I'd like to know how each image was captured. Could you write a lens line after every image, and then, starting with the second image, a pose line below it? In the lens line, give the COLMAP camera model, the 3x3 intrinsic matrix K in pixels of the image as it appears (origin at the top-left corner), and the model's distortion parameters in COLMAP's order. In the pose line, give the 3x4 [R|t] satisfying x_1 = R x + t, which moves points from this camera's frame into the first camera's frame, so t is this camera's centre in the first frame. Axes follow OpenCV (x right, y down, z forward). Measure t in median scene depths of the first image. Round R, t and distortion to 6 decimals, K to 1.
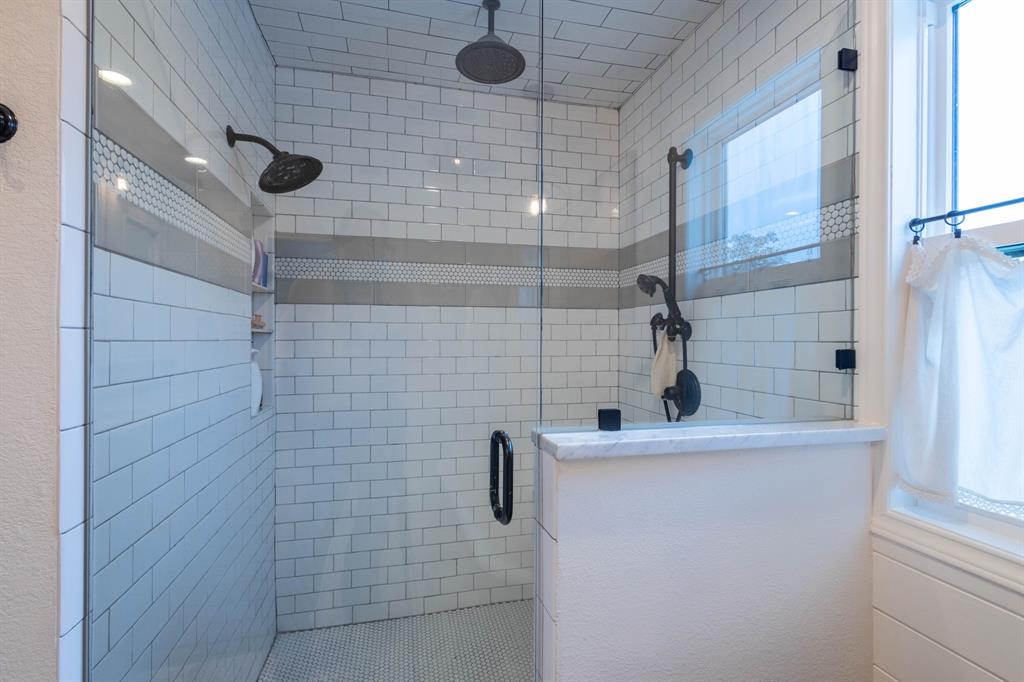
lens RADIAL K [[469.7, 0, 512.3], [0, 469.7, 338.8], [0, 0, 1]] dist [0.002788, -0.000158]
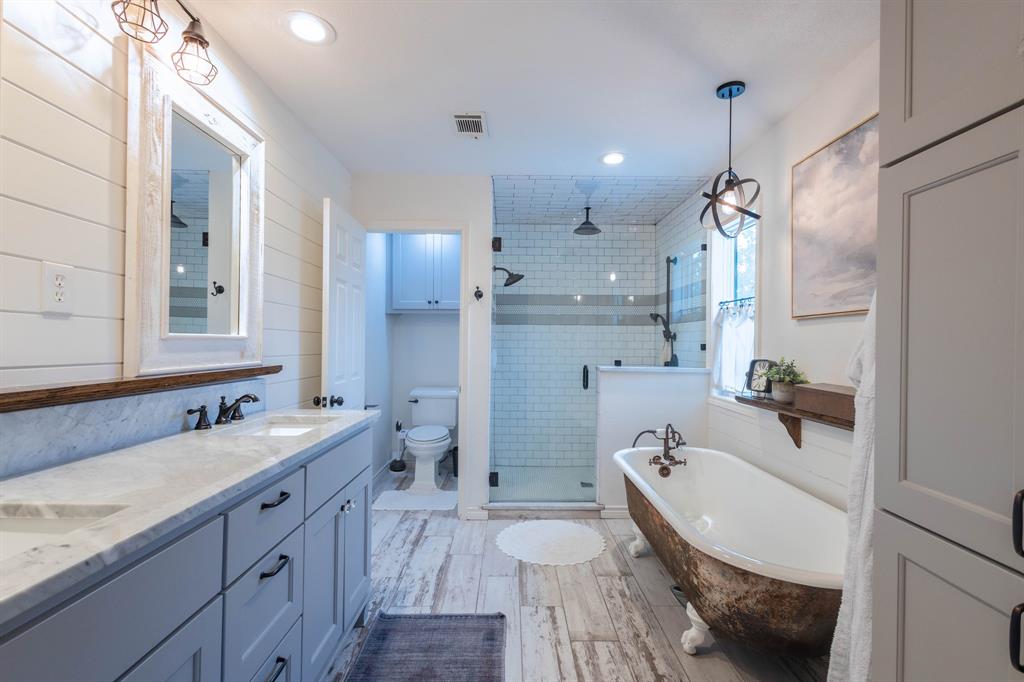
lens RADIAL K [[469.7, 0, 515.1], [0, 469.7, 338.5], [0, 0, 1]] dist [0.002788, -0.000158]
pose [[0.972834, 0.005632, -0.231437, 0.166646], [-0.007501, 0.999946, -0.007194, 0.013748], [0.231384, 0.008734, 0.972823, -1.561263]]
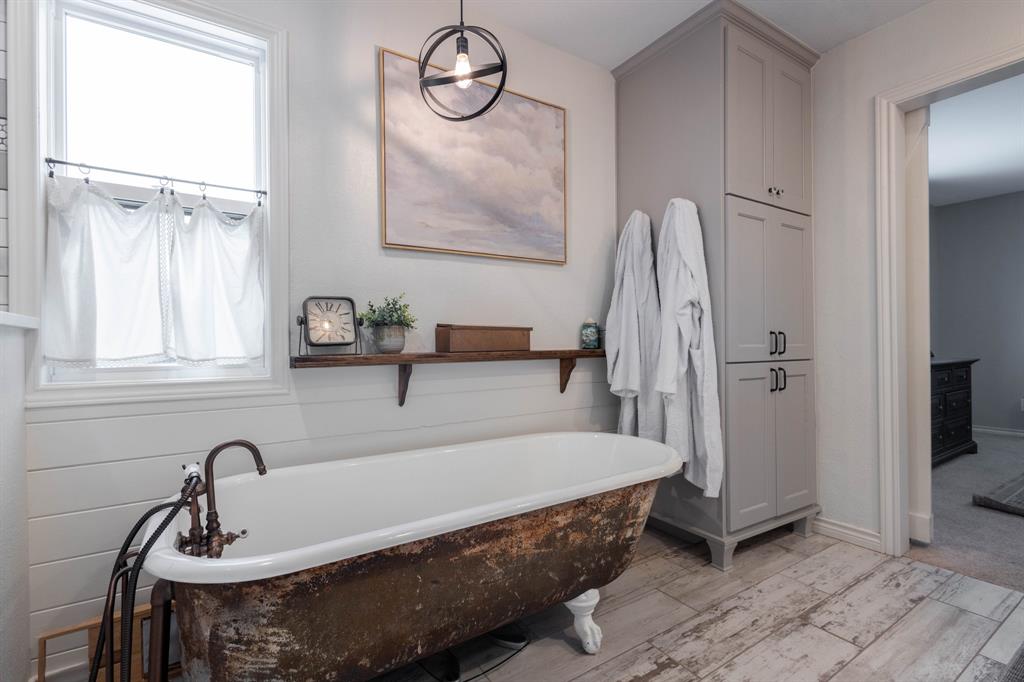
lens RADIAL K [[469.7, 0, 509.4], [0, 469.7, 340.5], [0, 0, 1]] dist [0.002788, -0.000158]
pose [[-0.323863, 0.001526, 0.946103, -0.513946], [0.006079, 0.999981, 0.000468, 0.168178], [-0.946085, 0.005903, -0.323866, 0.156166]]
